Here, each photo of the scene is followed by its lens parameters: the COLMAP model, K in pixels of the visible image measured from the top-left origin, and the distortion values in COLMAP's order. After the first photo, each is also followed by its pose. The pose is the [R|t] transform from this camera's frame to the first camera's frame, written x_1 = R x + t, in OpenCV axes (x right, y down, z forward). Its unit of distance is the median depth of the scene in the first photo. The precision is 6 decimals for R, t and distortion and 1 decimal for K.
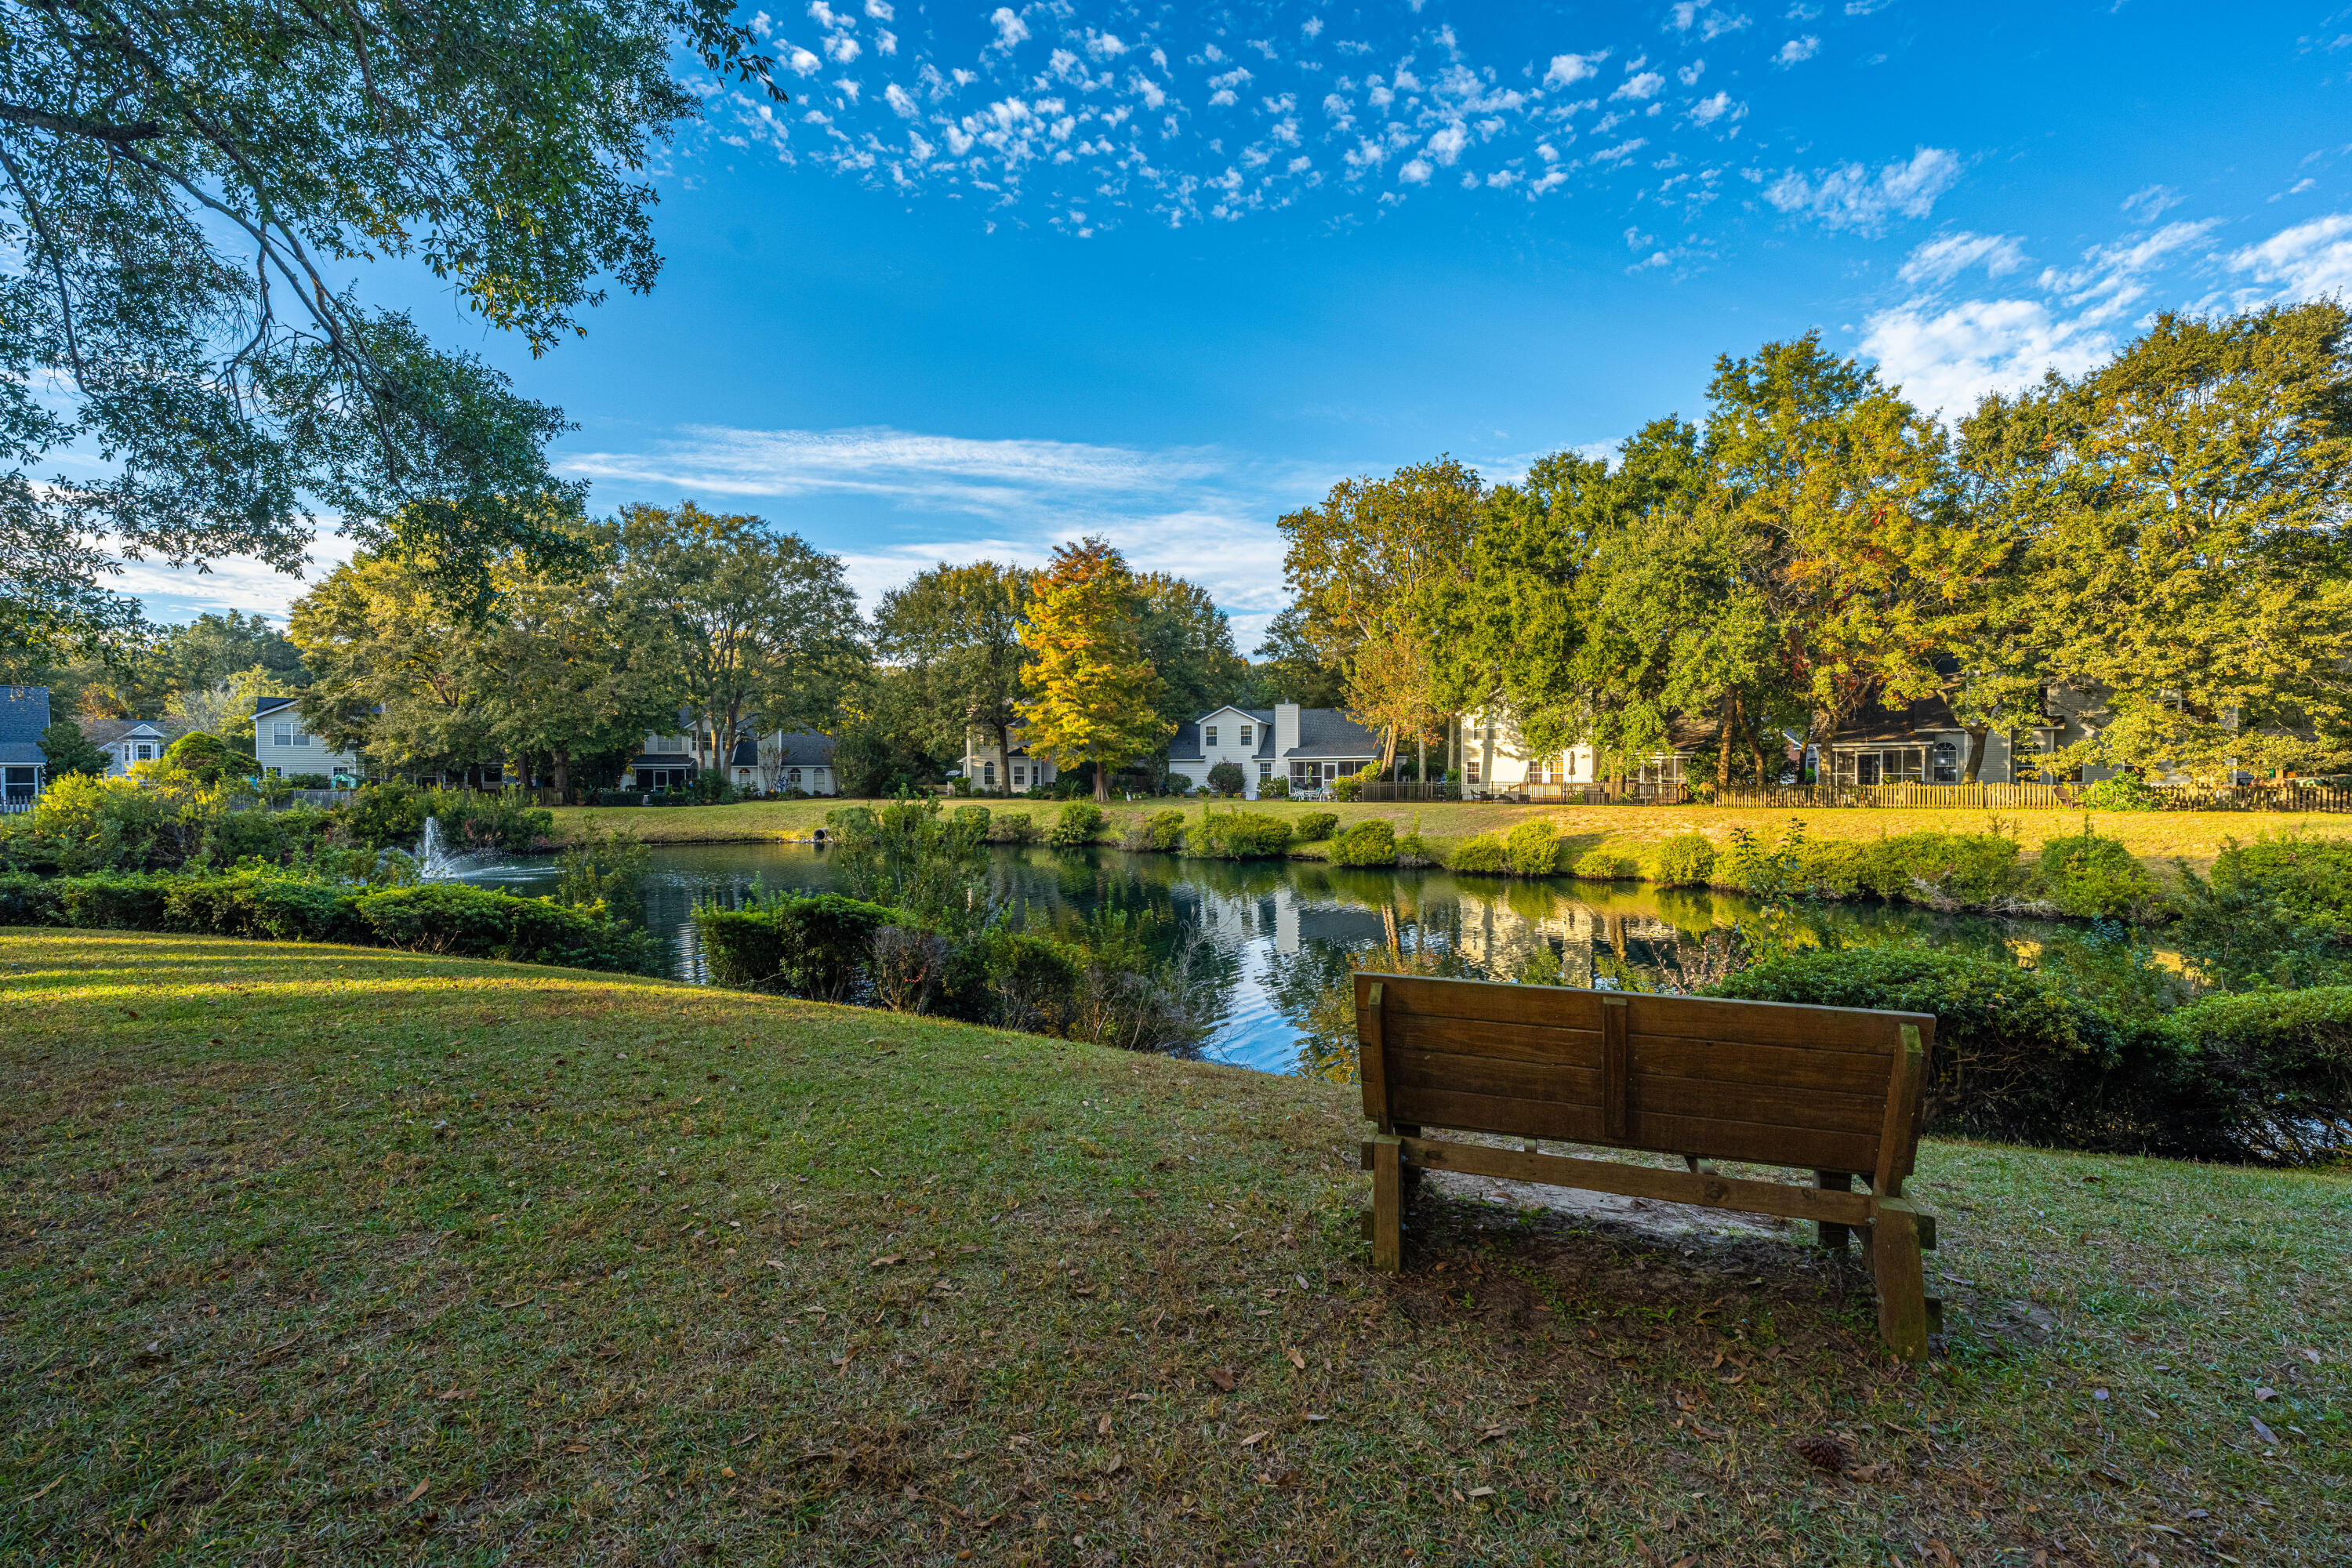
lens RADIAL K [[942.6, 0, 1181.4], [0, 942.6, 786.9], [0, 0, 1]] dist [0.000818, 0.000024]
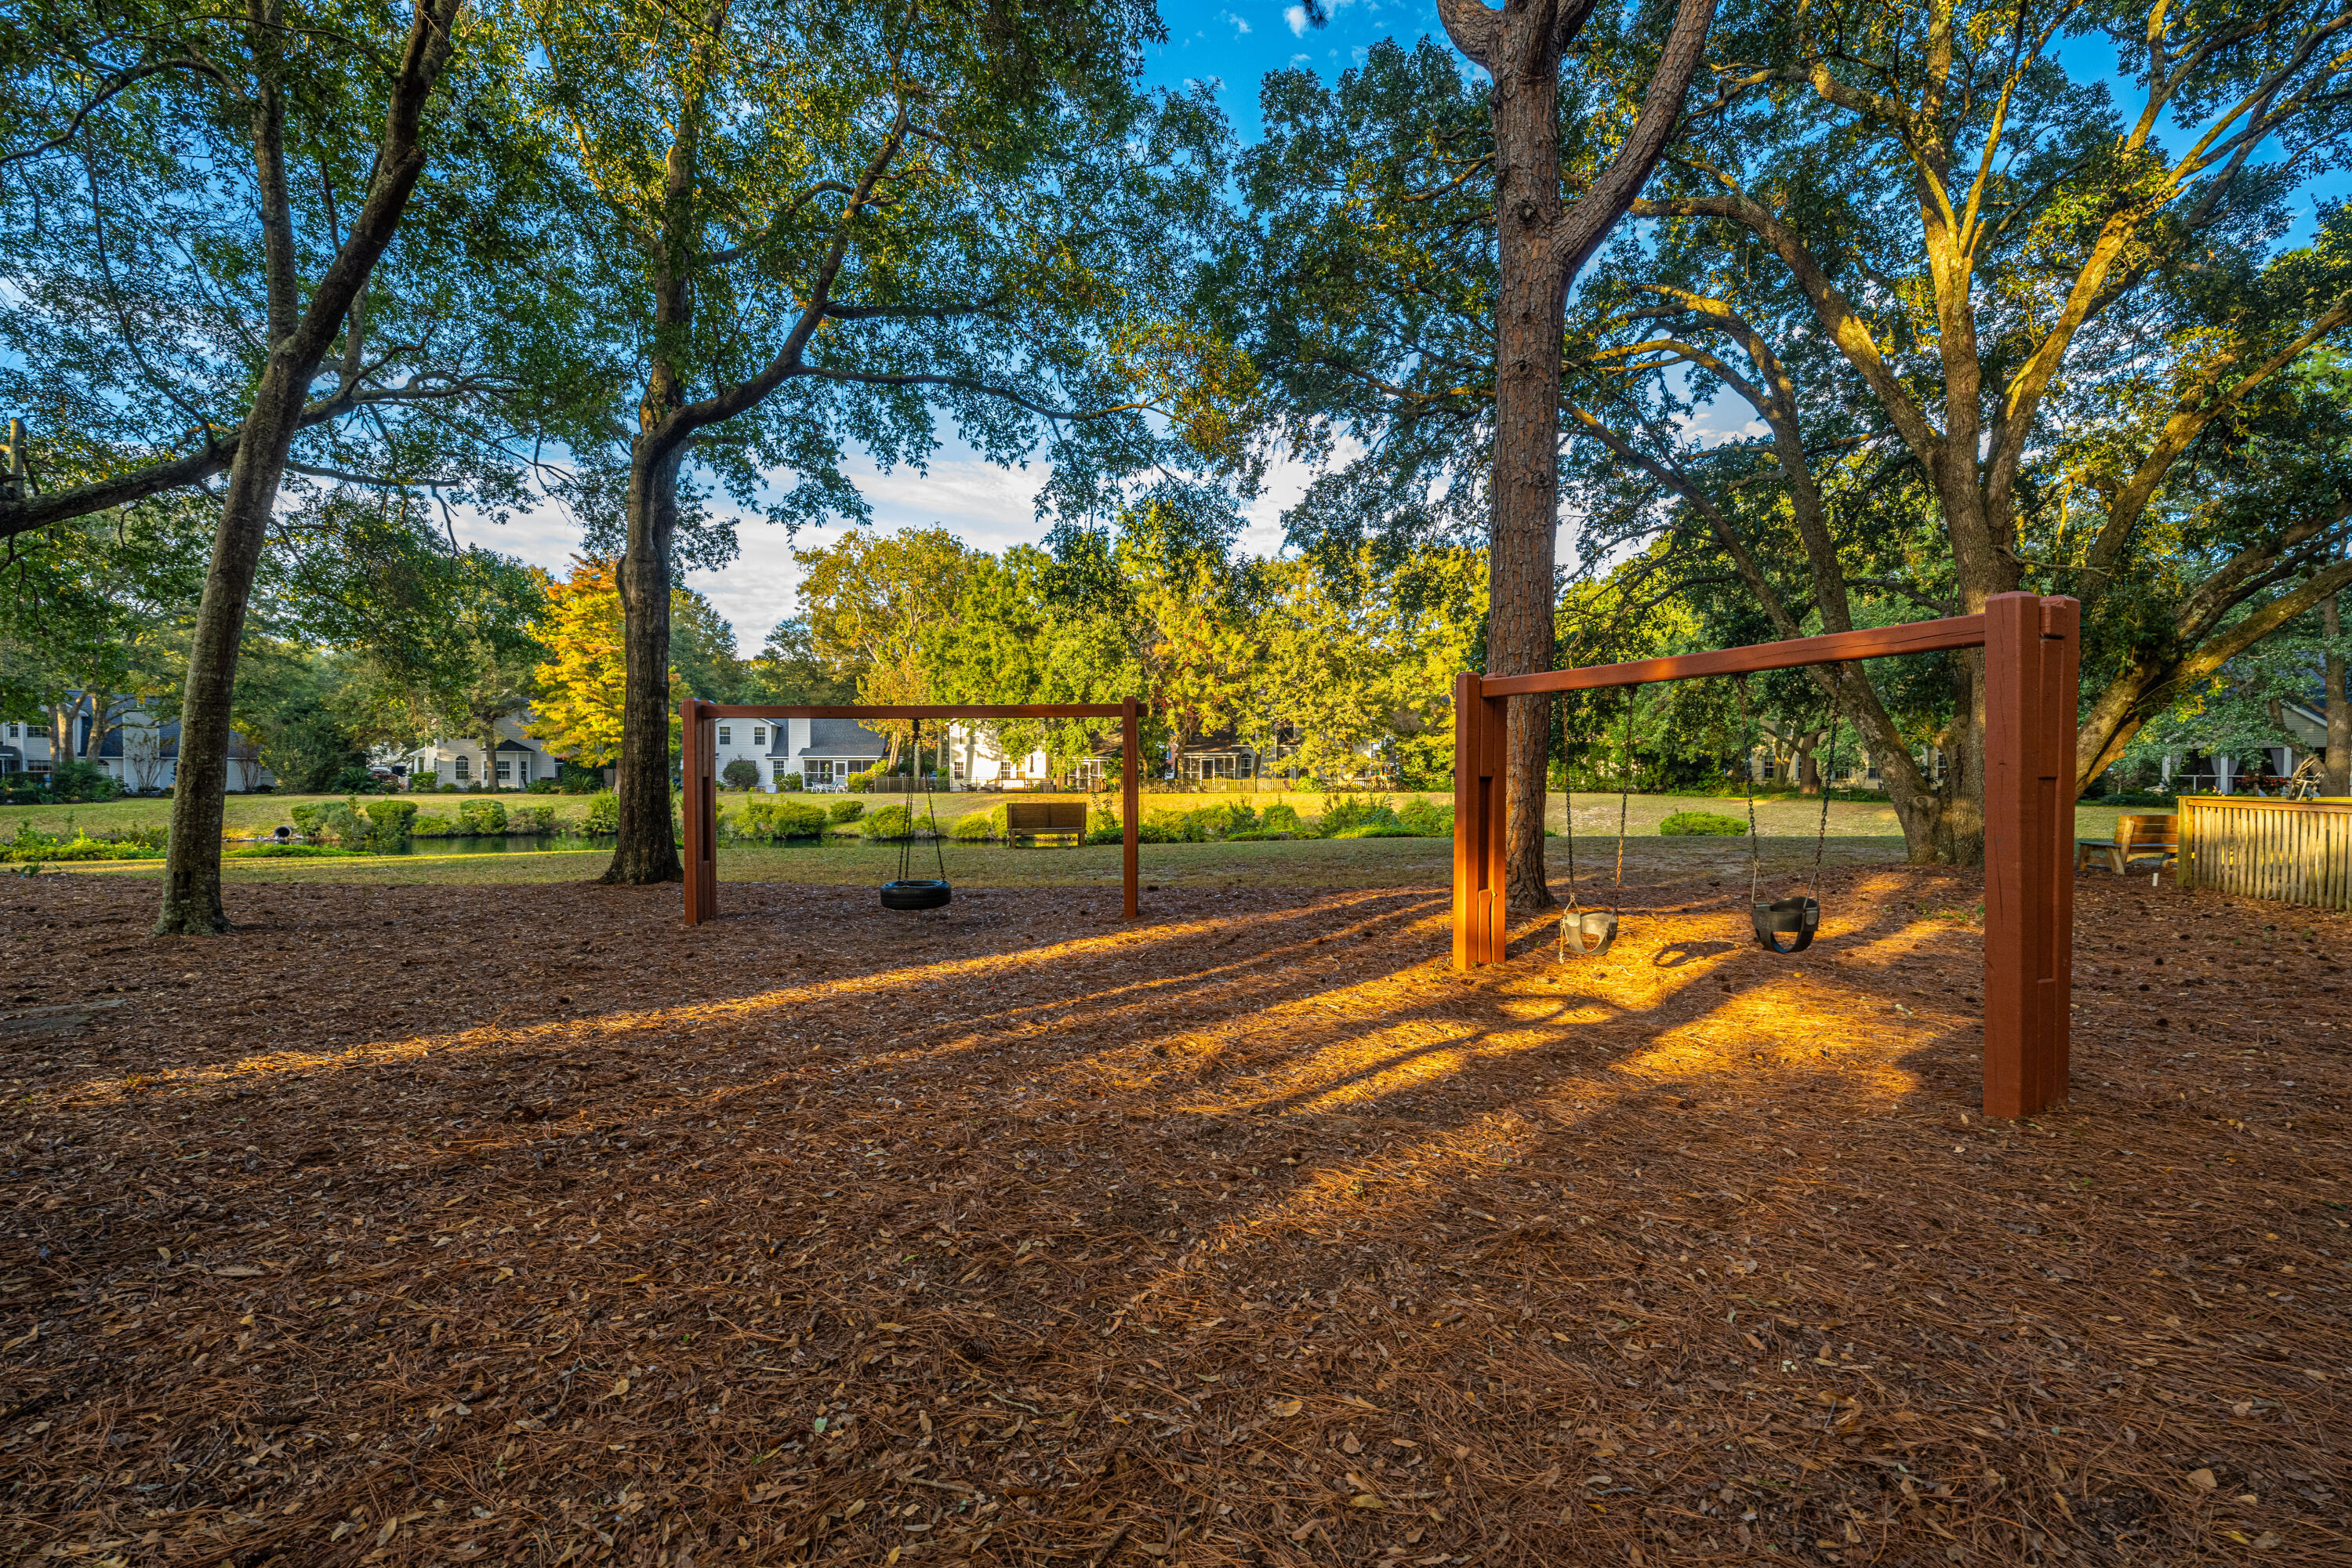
lens RADIAL K [[942.6, 0, 1181.4], [0, 942.6, 786.9], [0, 0, 1]] dist [0.000818, 0.000024]
pose [[0.851023, -0.003283, 0.525118, -0.113309], [0.002214, 0.999994, 0.002663, 0.004880], [-0.525124, -0.001104, 0.851025, -0.264265]]
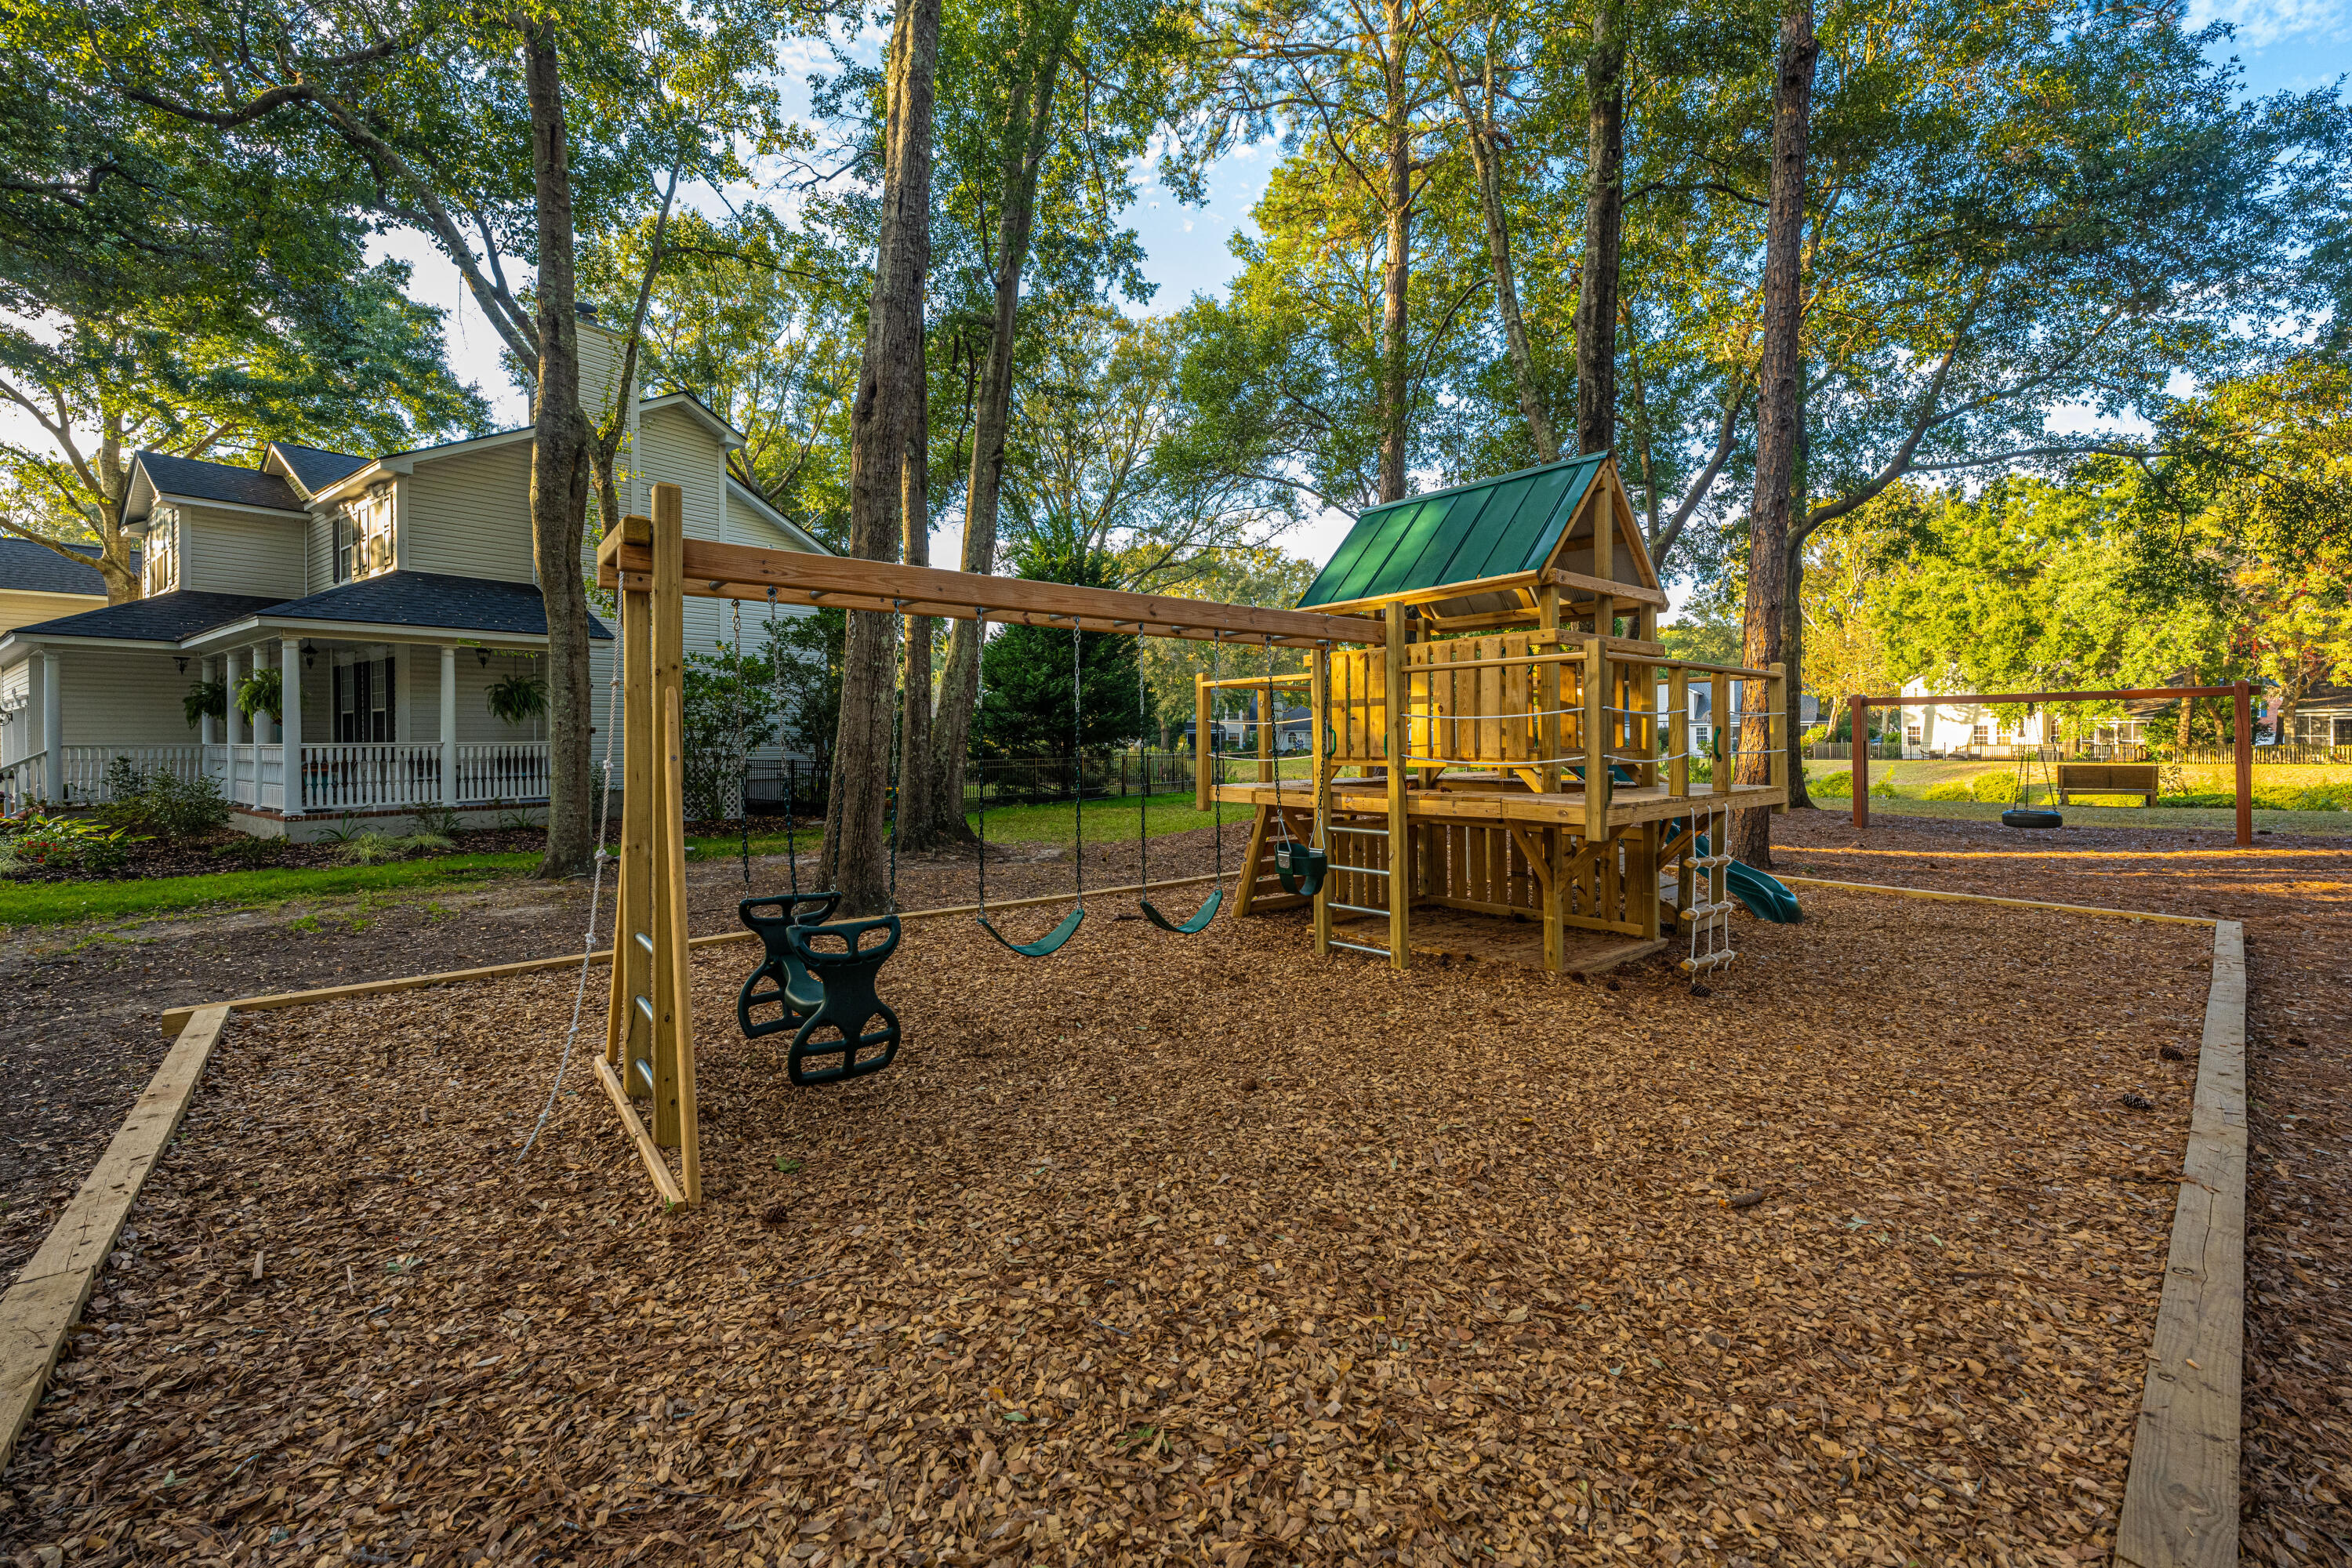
lens RADIAL K [[966.0, 0, 1183.6], [0, 966.0, 736.3], [0, 0, 1]] dist [-0.000801, 0.000007]
pose [[0.955426, -0.001200, -0.295229, -0.208976], [-0.003268, 0.999887, -0.014642, 0.006508], [0.295213, 0.014954, 0.955314, -0.415786]]
